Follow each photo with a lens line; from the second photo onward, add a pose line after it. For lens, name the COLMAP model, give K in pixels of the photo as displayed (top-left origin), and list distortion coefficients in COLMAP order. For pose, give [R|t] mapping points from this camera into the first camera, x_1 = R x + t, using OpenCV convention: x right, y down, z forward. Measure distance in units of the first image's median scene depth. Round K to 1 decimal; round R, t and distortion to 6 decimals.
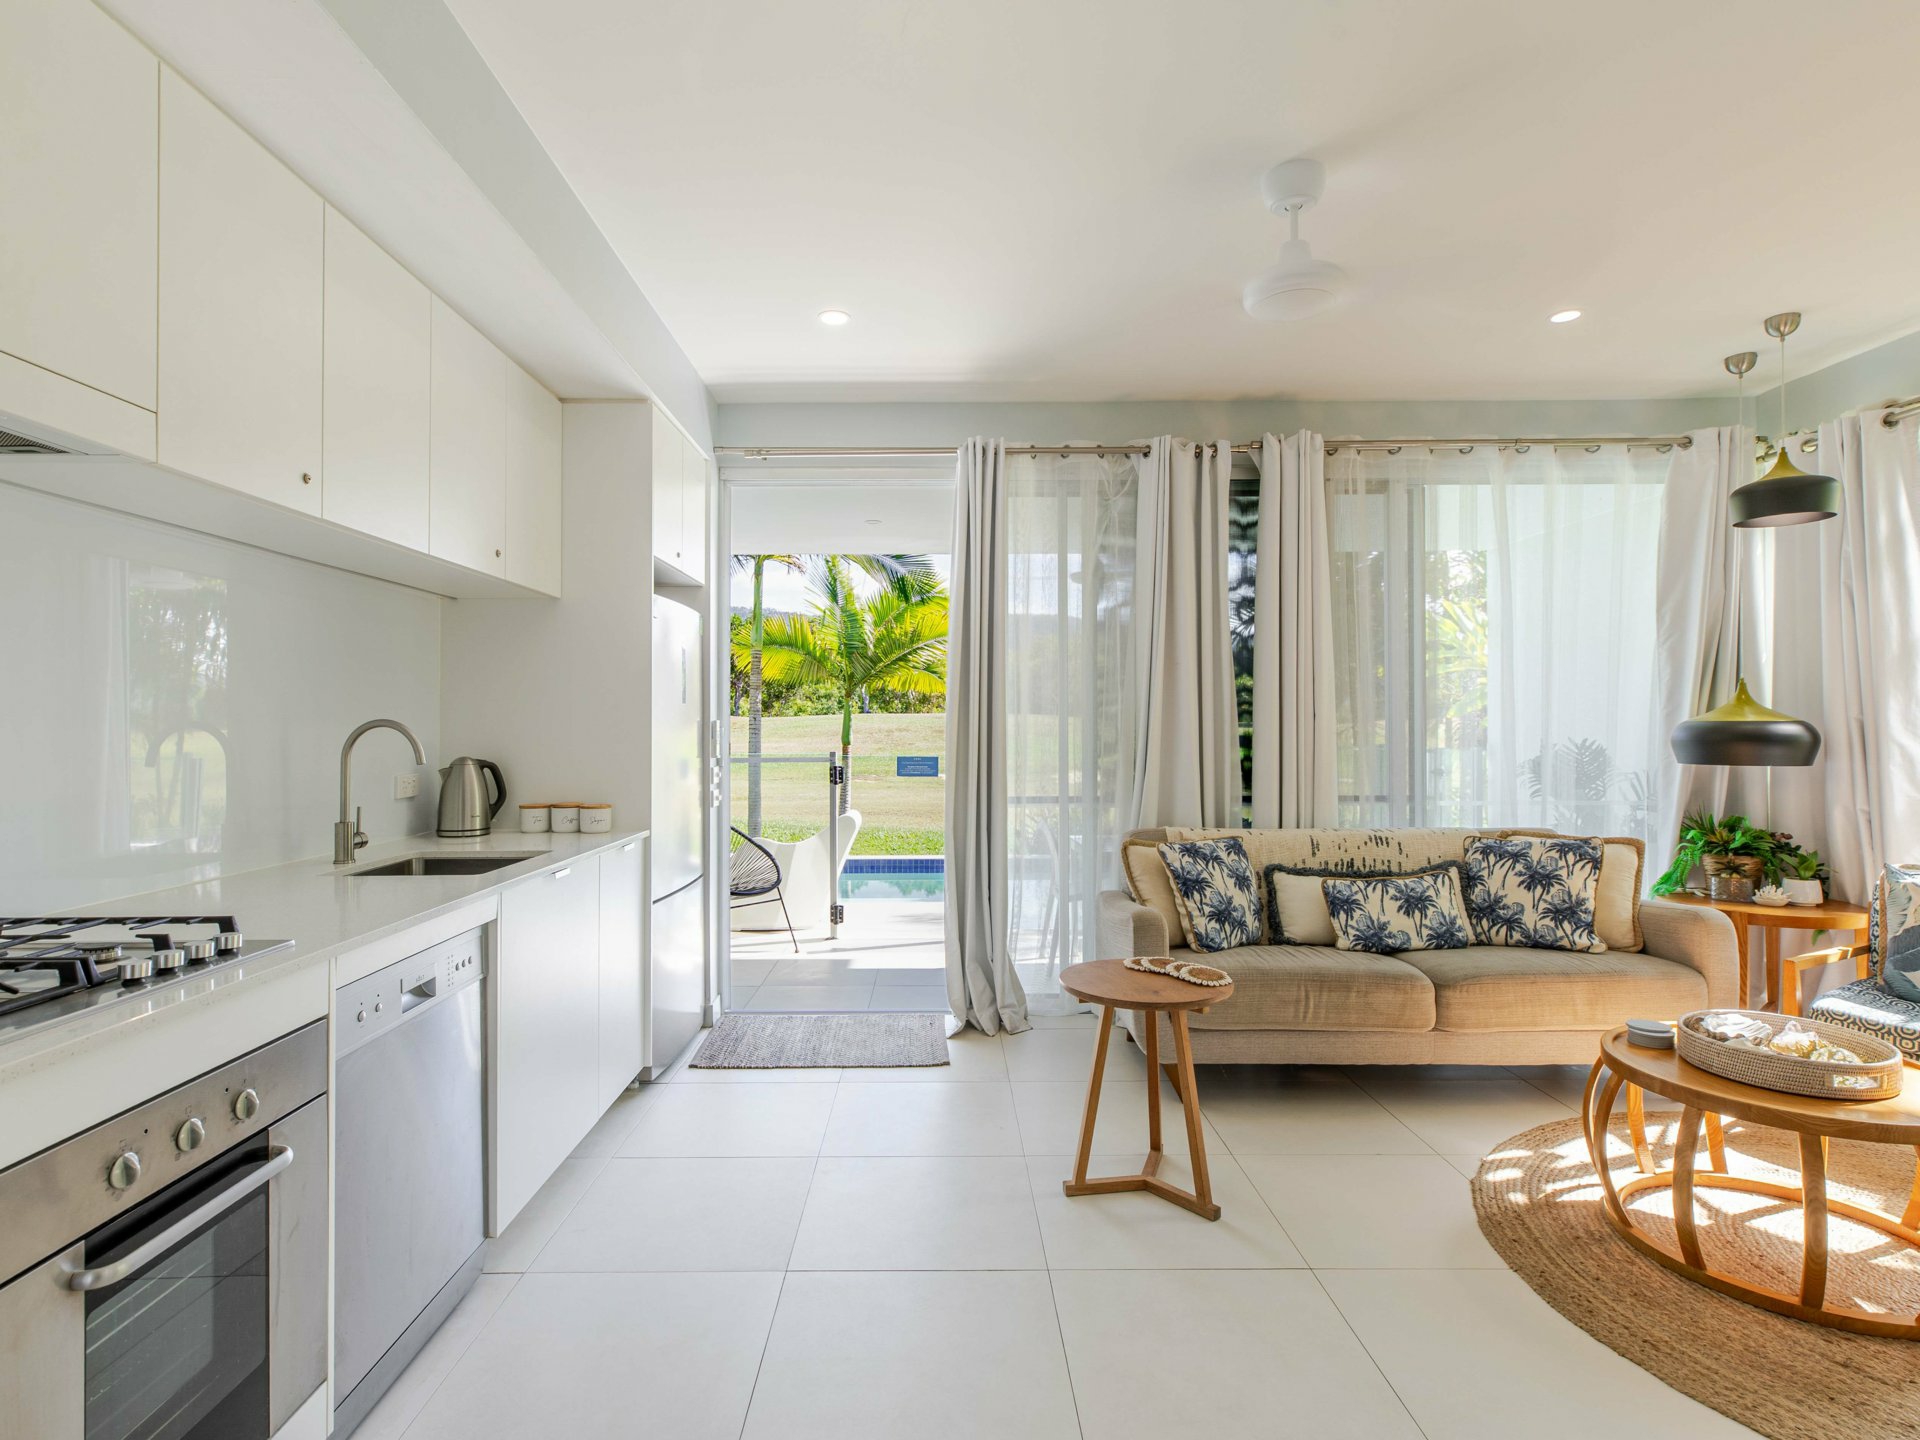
lens RADIAL K [[995.3, 0, 955.7], [0, 995.3, 721.7], [0, 0, 1]] dist [0.012580, -0.001906]
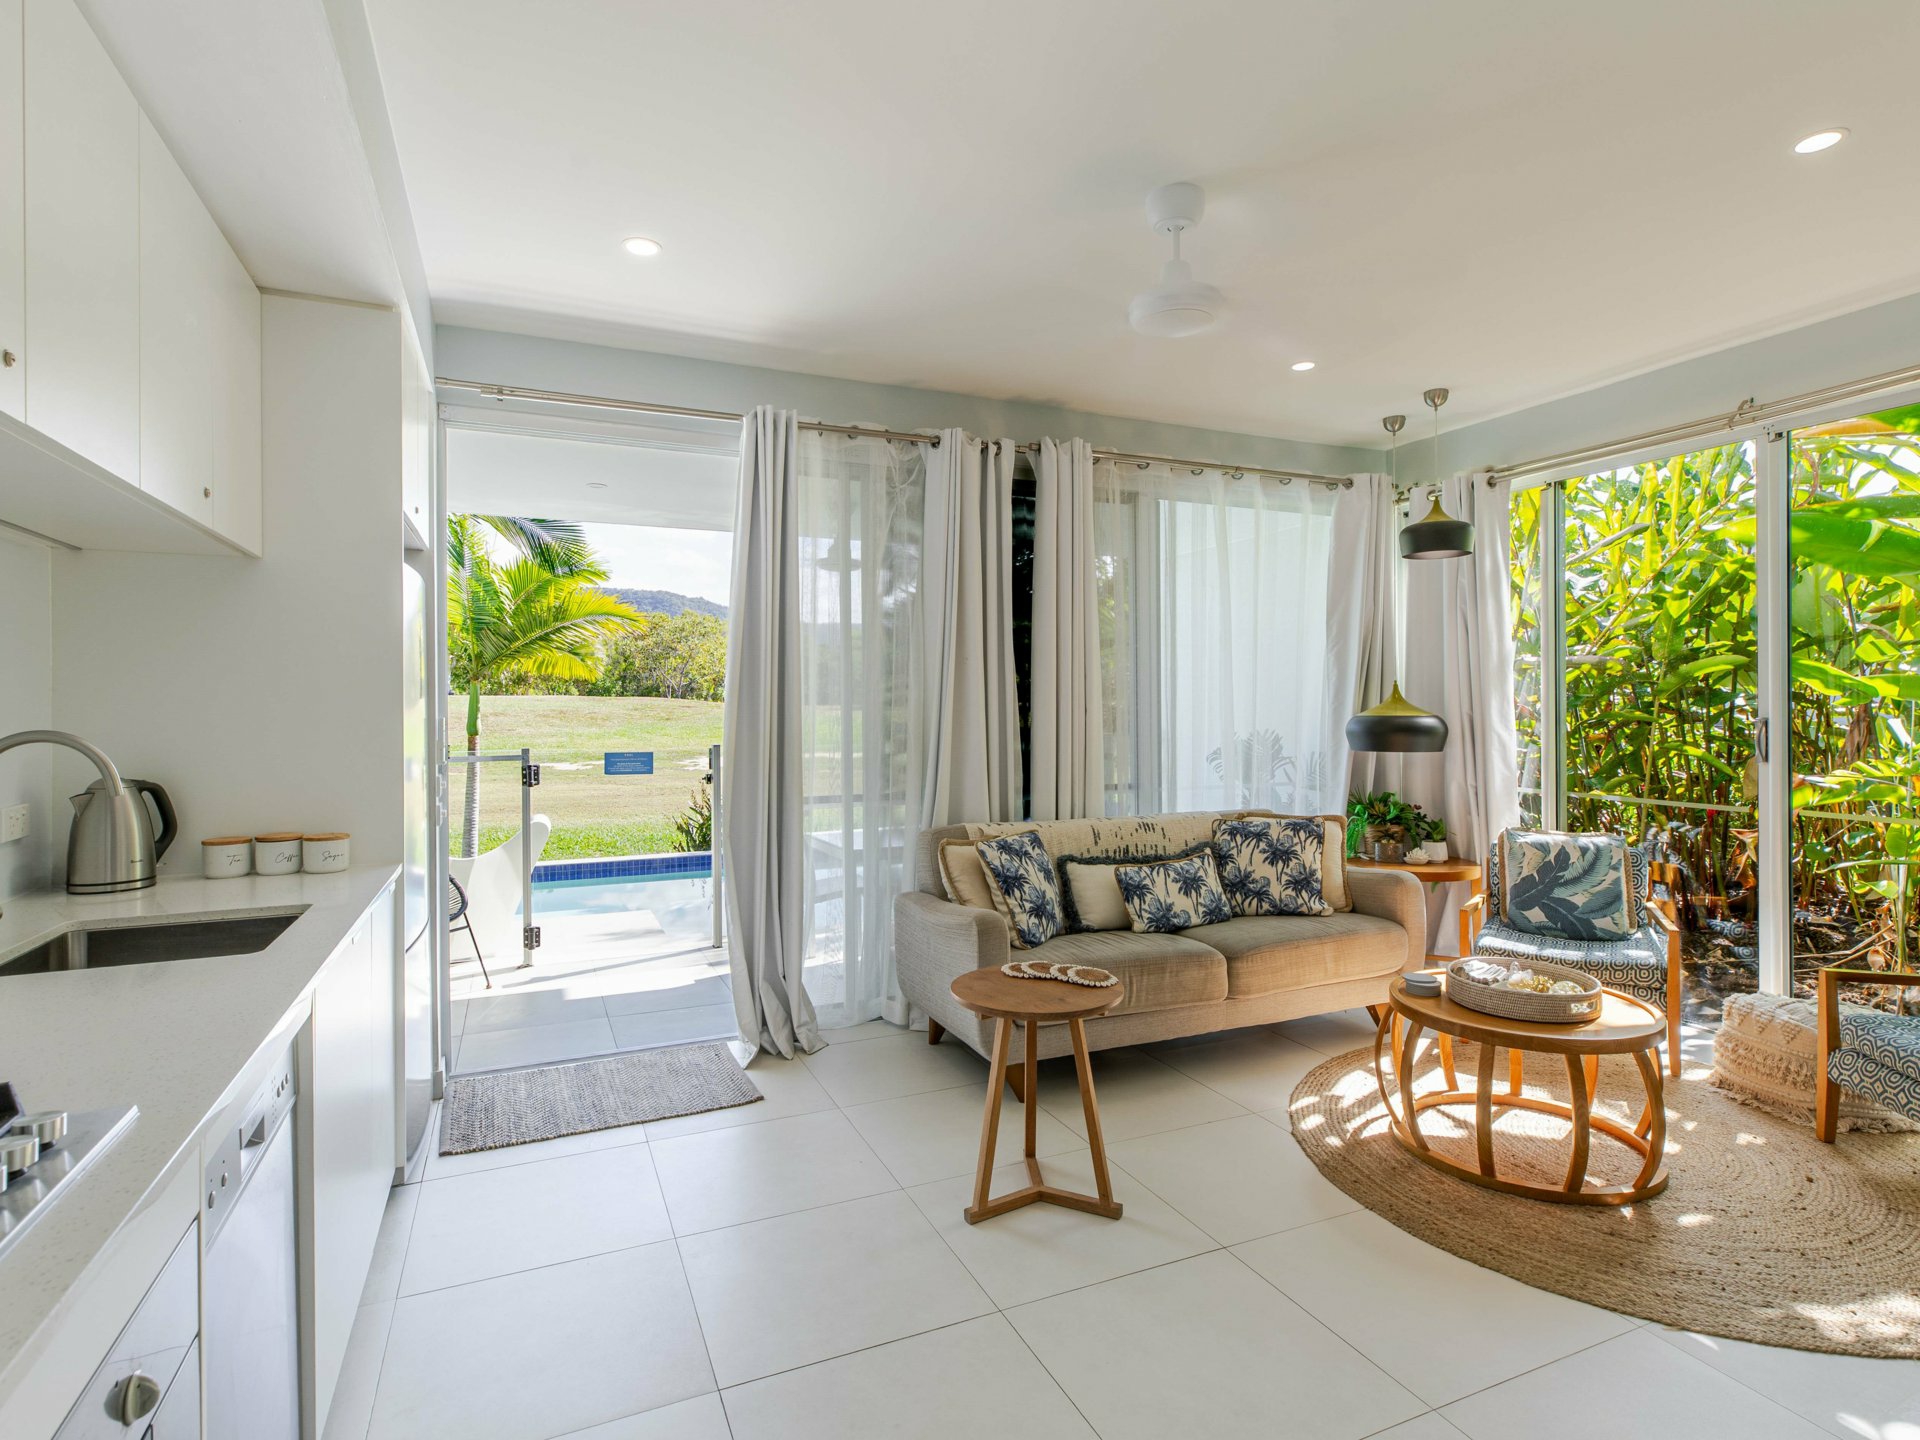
lens RADIAL K [[995.3, 0, 994.5], [0, 995.3, 715.0], [0, 0, 1]] dist [0.012580, -0.001906]
pose [[0.913815, -0.002528, 0.406123, -0.186614], [-0.001733, 0.999947, 0.010124, -0.014723], [-0.406127, -0.009955, 0.913762, 0.092958]]
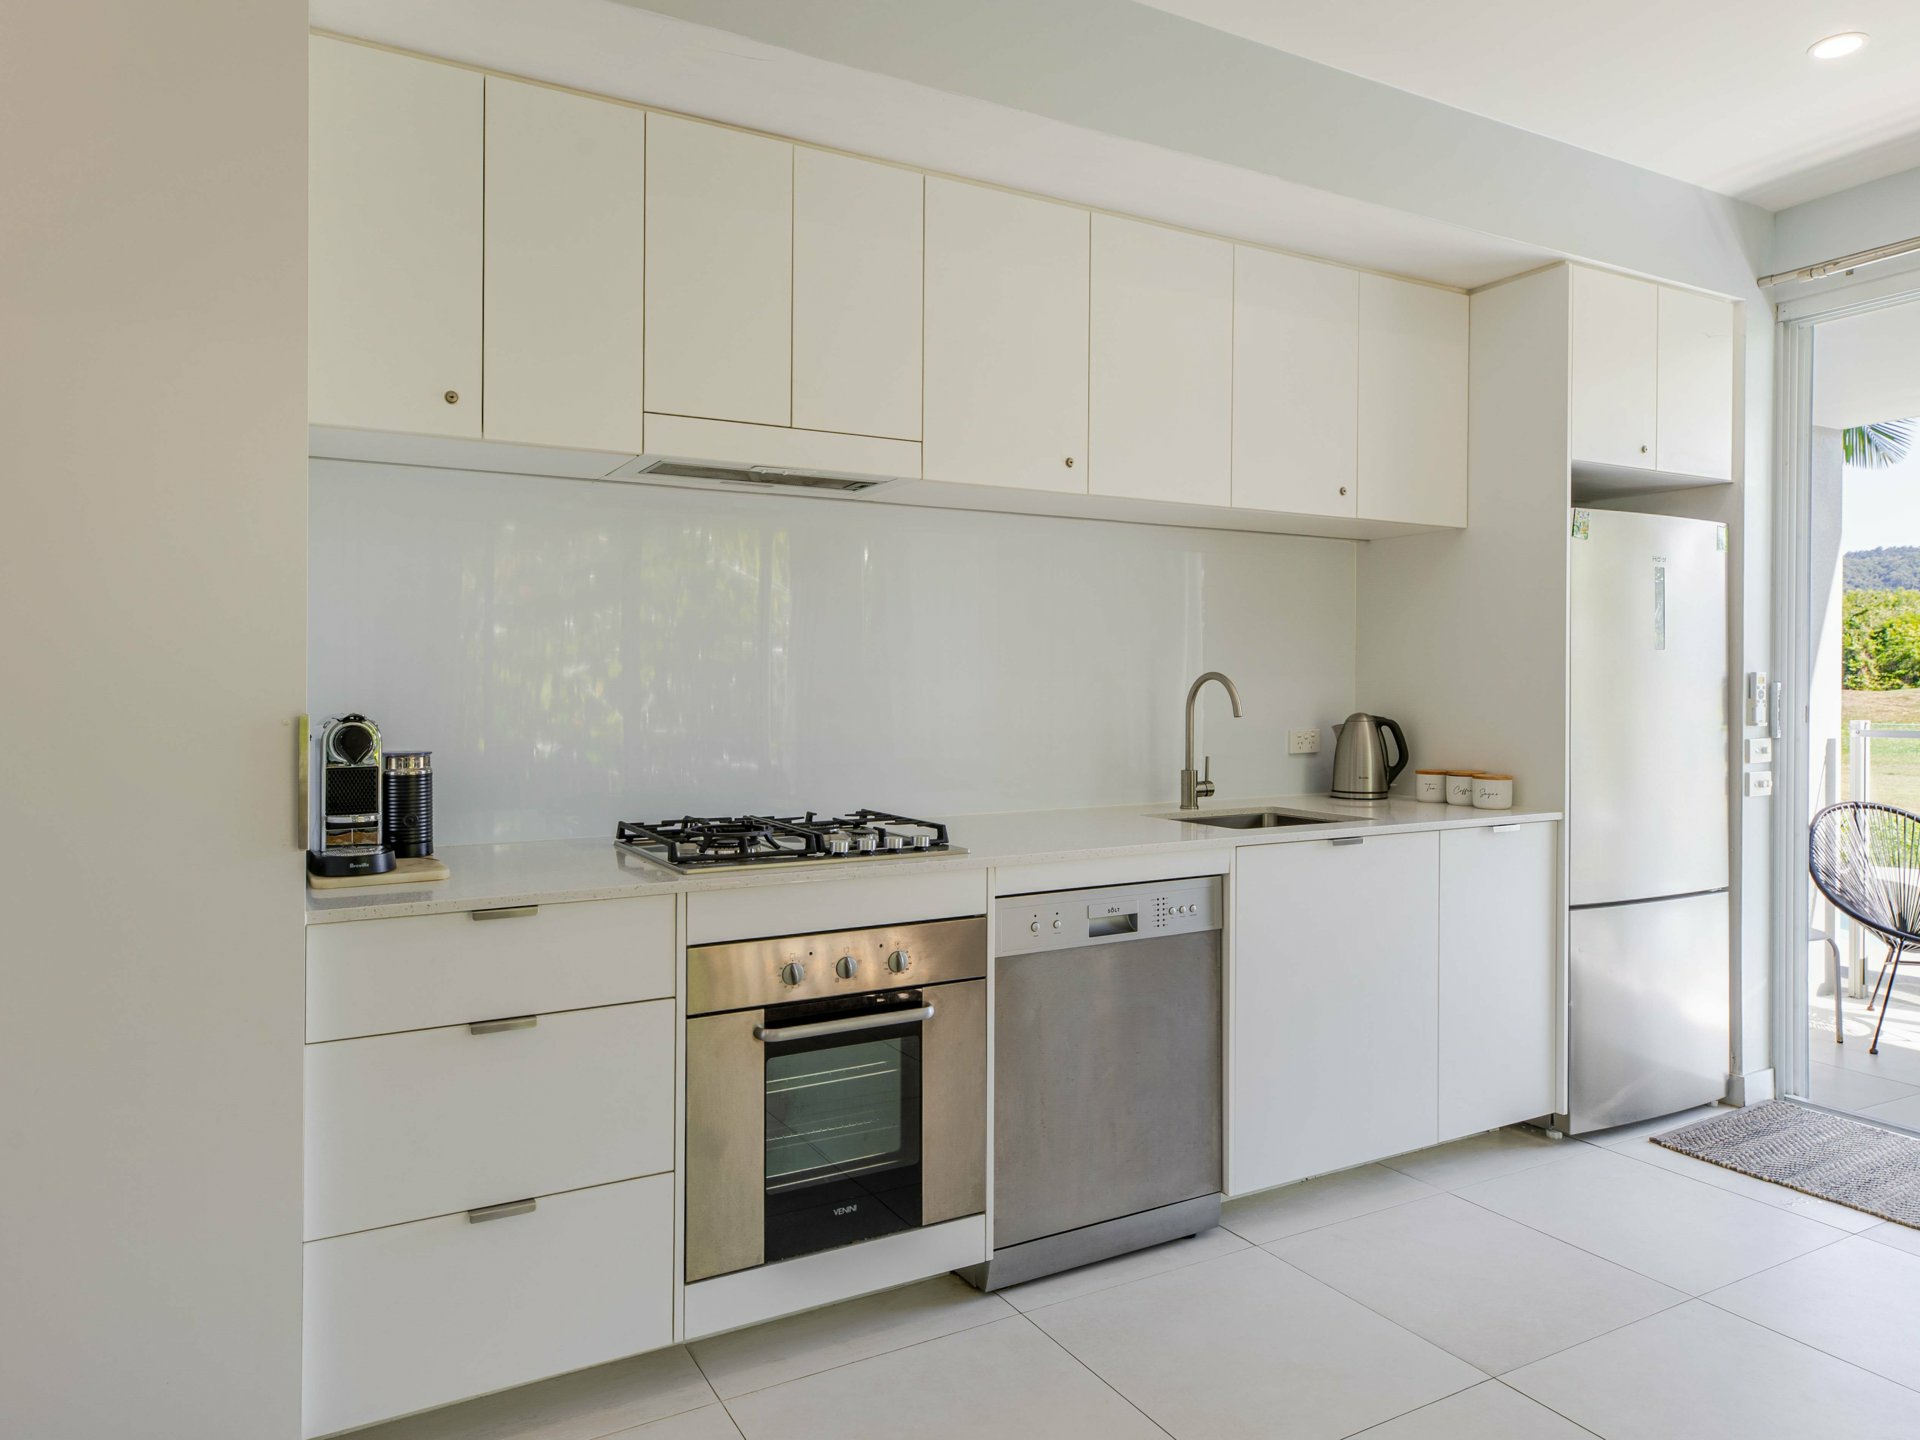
lens RADIAL K [[1254.1, 0, 964.7], [0, 1254.1, 685.0], [0, 0, 1]] dist [0.004465, -0.003704]
pose [[0.482317, 0.000392, -0.875997, 0.304048], [0.003324, 0.999992, 0.002278, 0.004871], [0.875990, -0.004011, 0.482312, 0.107965]]
